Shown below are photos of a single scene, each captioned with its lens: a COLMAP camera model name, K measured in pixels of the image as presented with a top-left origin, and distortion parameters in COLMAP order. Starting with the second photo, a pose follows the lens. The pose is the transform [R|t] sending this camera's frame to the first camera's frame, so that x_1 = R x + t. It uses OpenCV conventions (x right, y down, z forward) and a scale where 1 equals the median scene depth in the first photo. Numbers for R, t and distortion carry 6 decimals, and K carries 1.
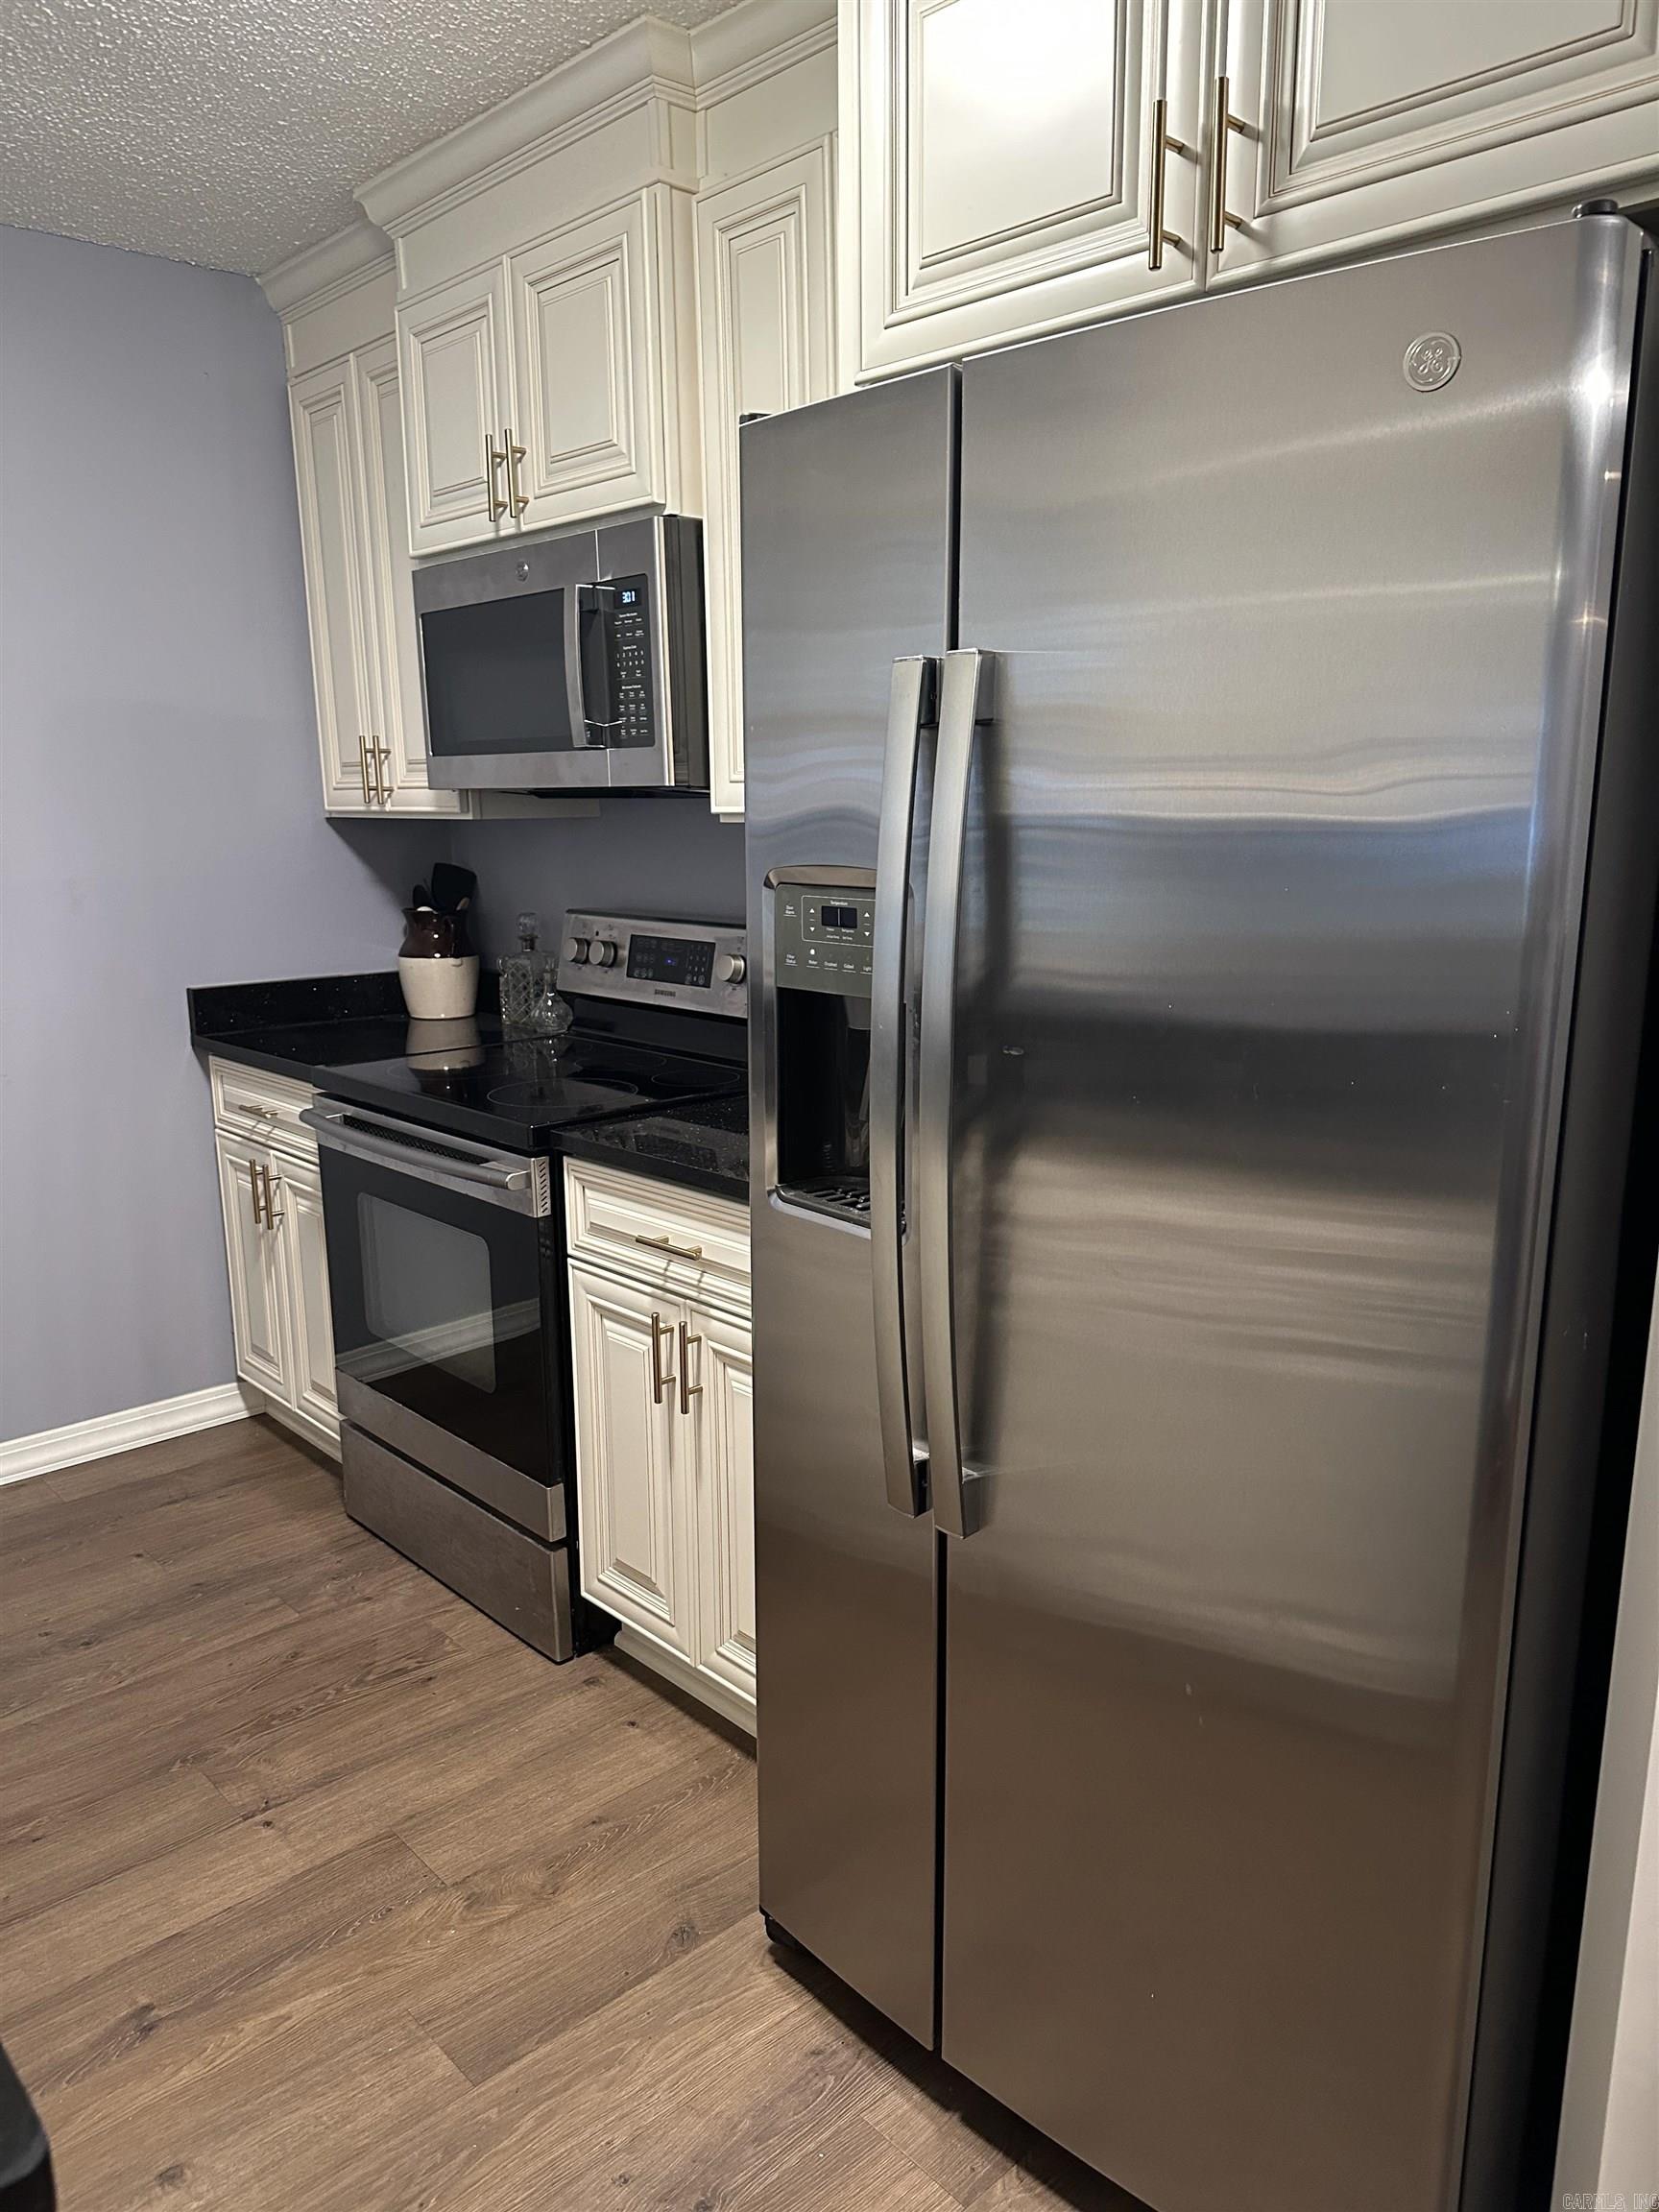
lens RADIAL K [[1557.4, 0, 819.3], [0, 1557.4, 1124.2], [0, 0, 1]] dist [0.023362, -0.032157]
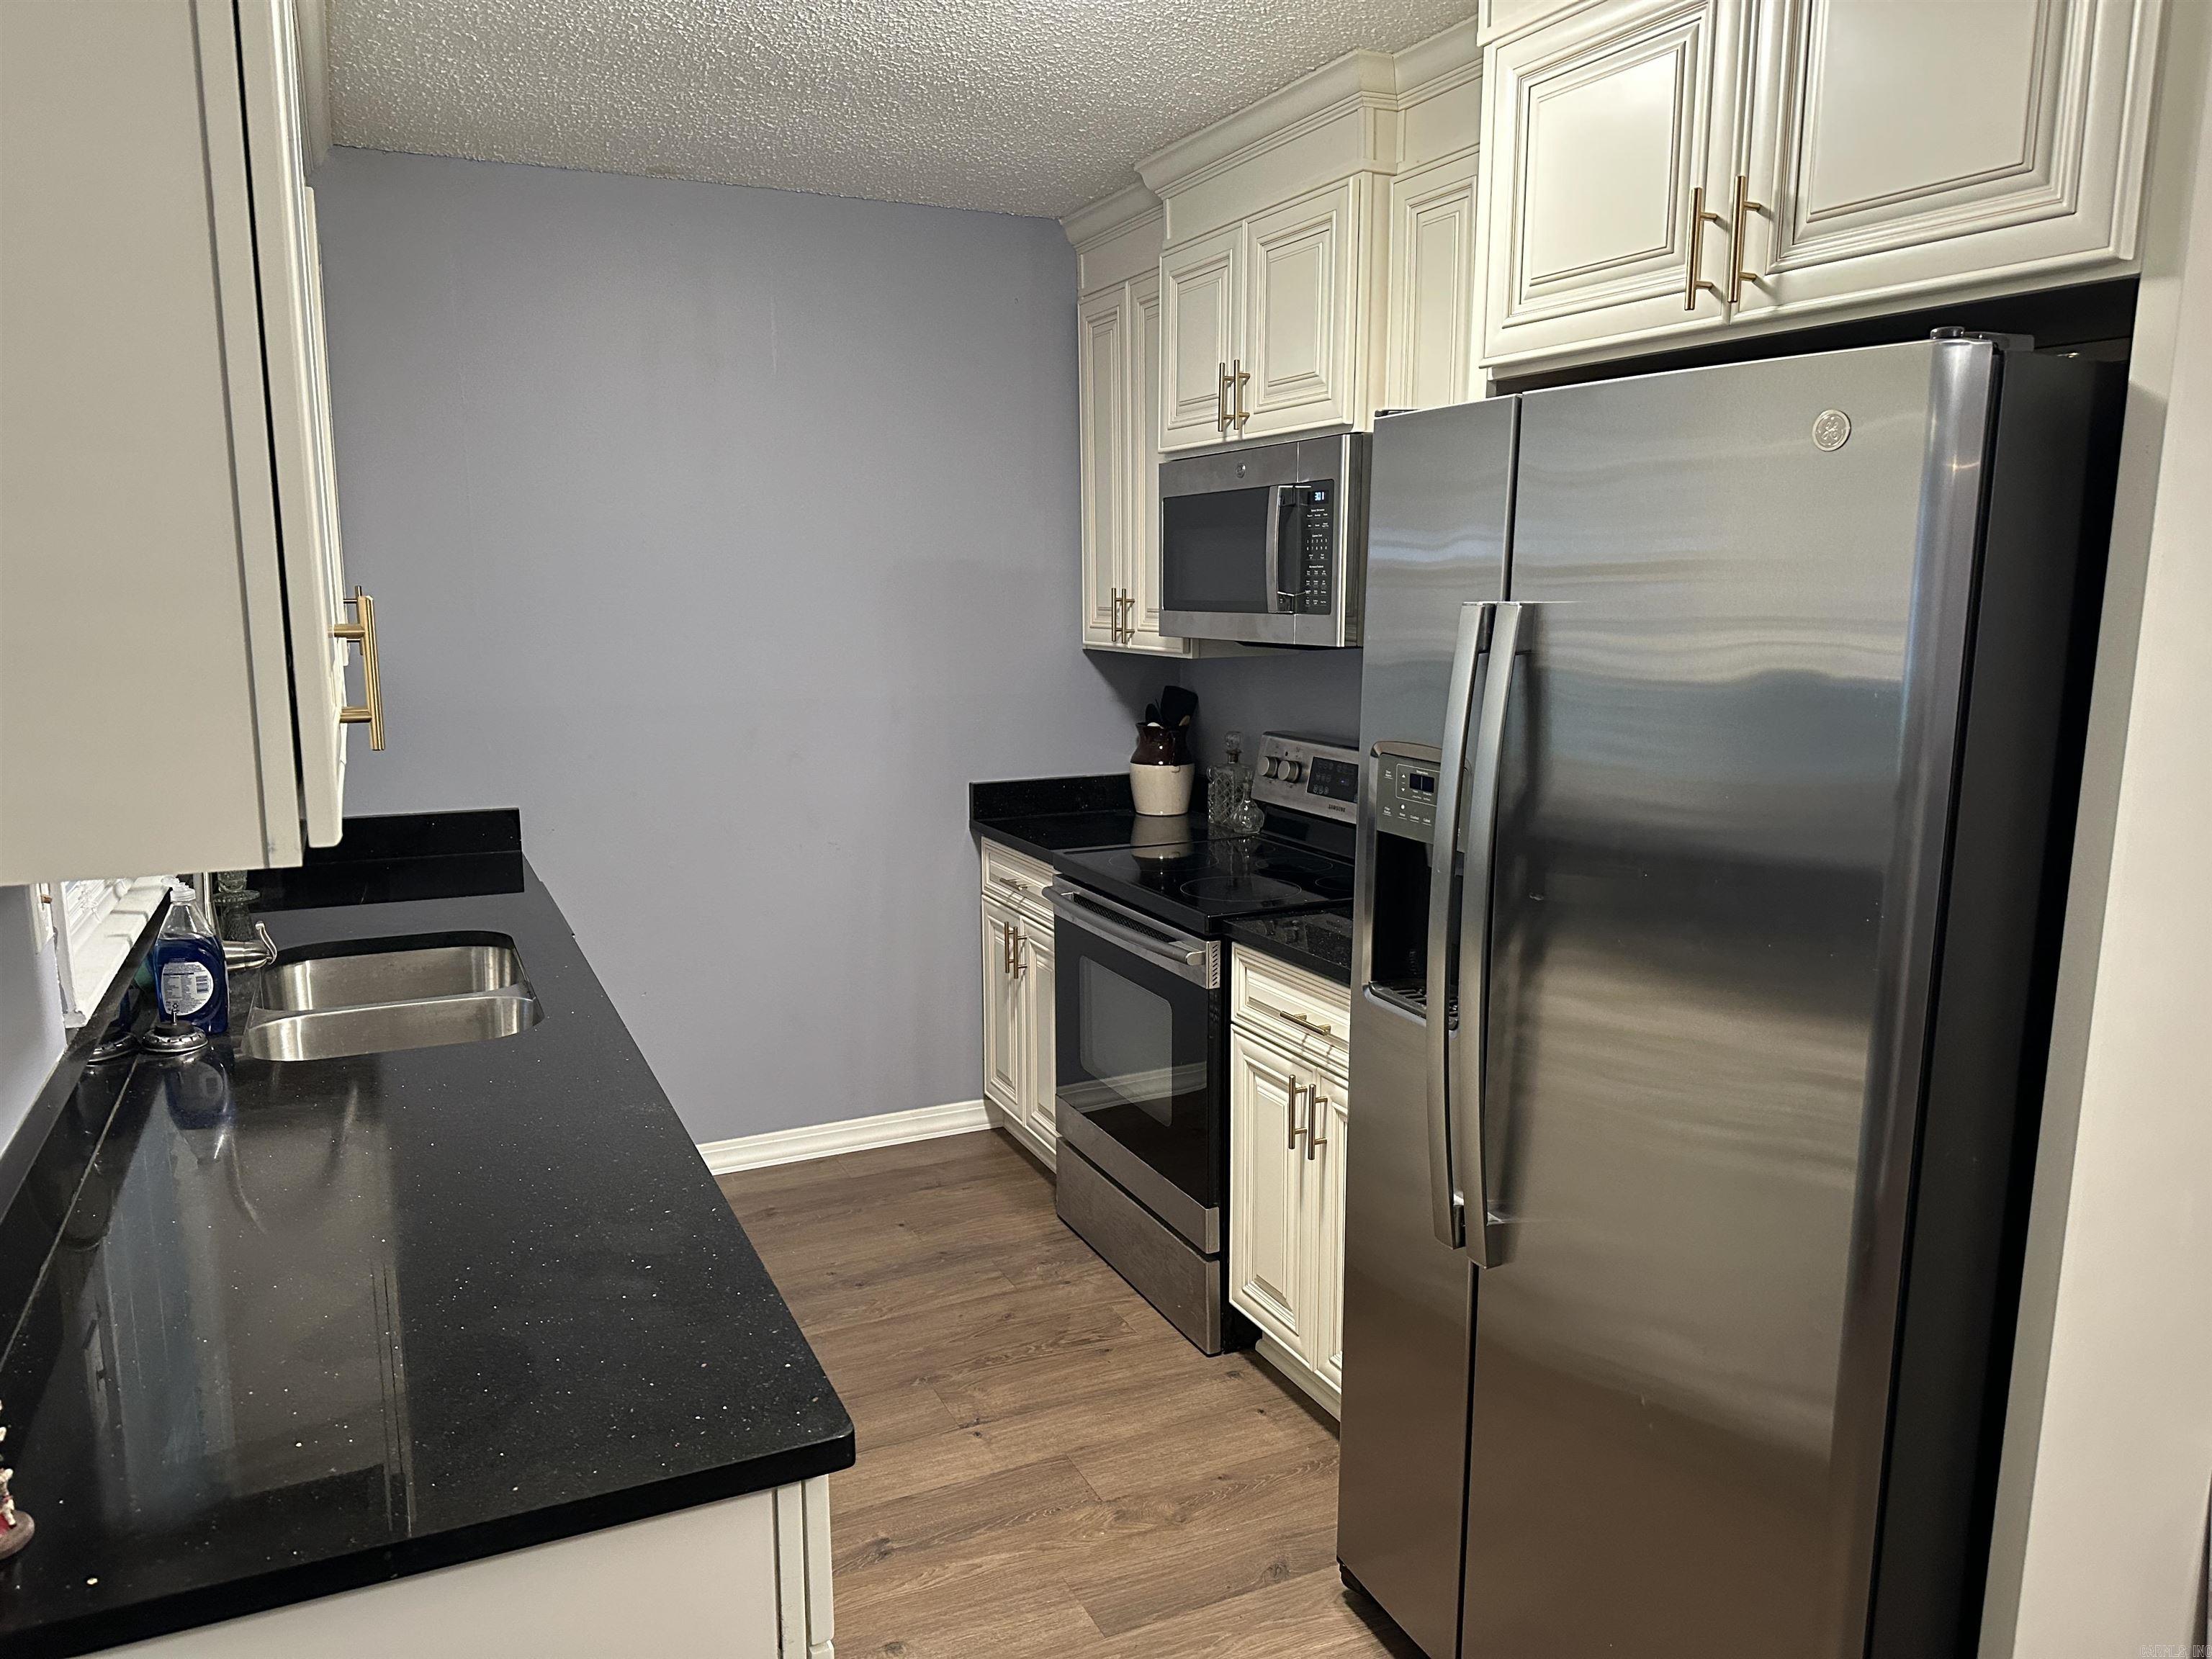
lens RADIAL K [[1557.4, 0, 1107.3], [0, 1557.4, 834.4], [0, 0, 1]] dist [0.023362, -0.032157]
pose [[0.955200, 0.058409, -0.290139, 0.093743], [-0.069443, 0.997196, -0.027872, -0.023707], [0.287697, 0.046772, 0.956579, -0.226039]]
